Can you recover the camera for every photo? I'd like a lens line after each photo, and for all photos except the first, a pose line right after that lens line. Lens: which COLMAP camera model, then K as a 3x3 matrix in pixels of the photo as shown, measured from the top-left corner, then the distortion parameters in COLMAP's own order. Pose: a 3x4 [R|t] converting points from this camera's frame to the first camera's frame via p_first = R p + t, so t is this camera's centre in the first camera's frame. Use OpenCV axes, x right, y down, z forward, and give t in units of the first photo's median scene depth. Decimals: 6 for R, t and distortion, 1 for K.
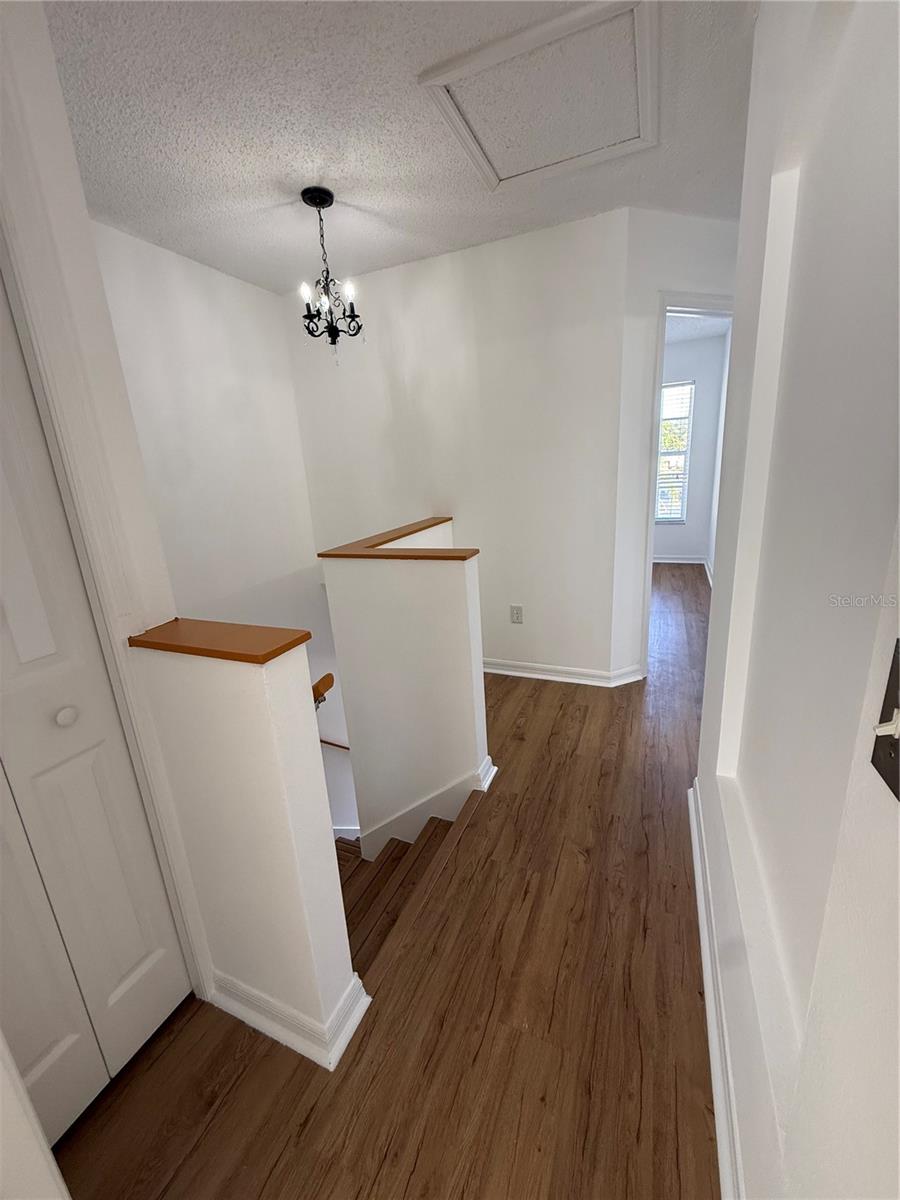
lens RADIAL K [[477.9, 0, 446.6], [0, 477.9, 598.9], [0, 0, 1]] dist [0.000038, 0.000205]
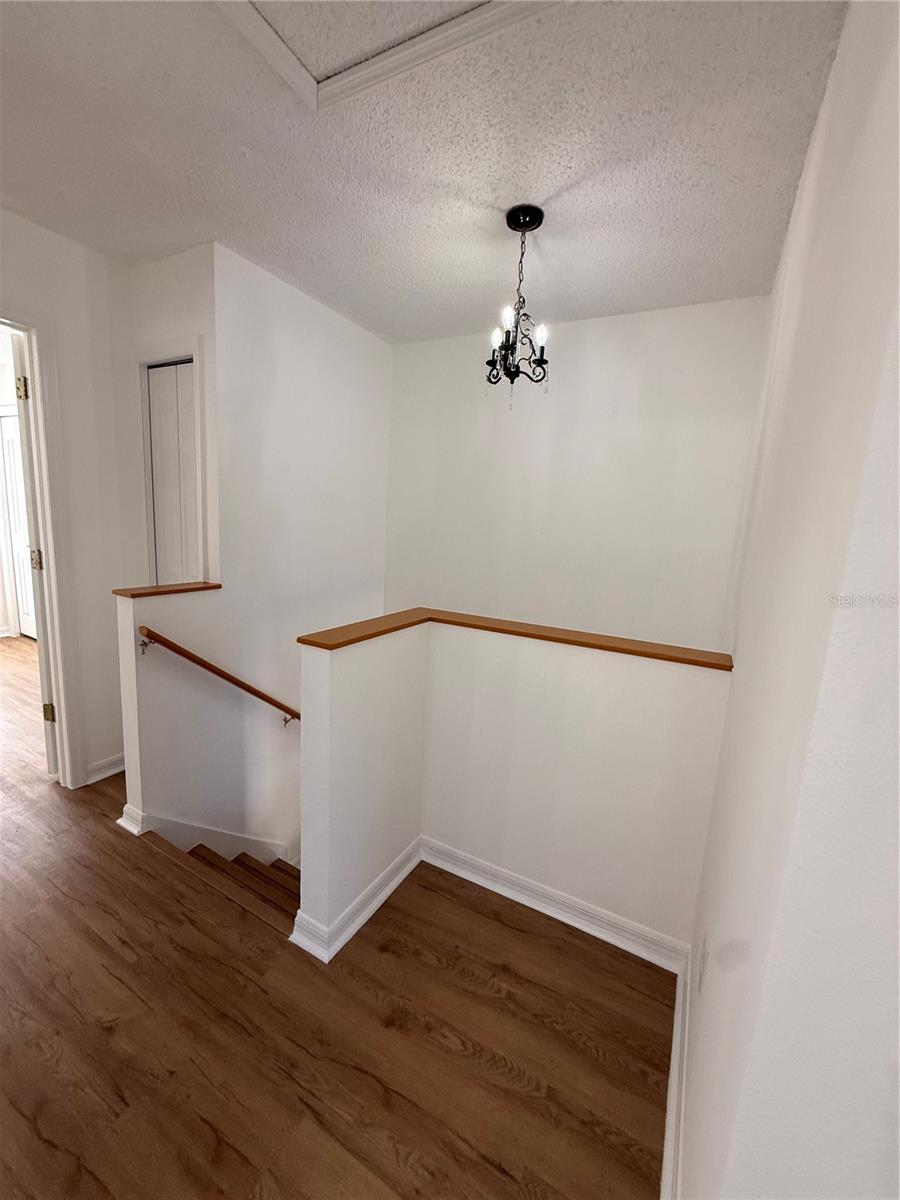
lens RADIAL K [[477.9, 0, 449.9], [0, 477.9, 595.8], [0, 0, 1]] dist [0.000038, 0.000205]
pose [[-0.094818, 0.220382, -0.970794, 0.681674], [-0.318677, 0.917151, 0.239330, -0.372915], [0.943109, 0.332063, -0.016732, 1.066474]]
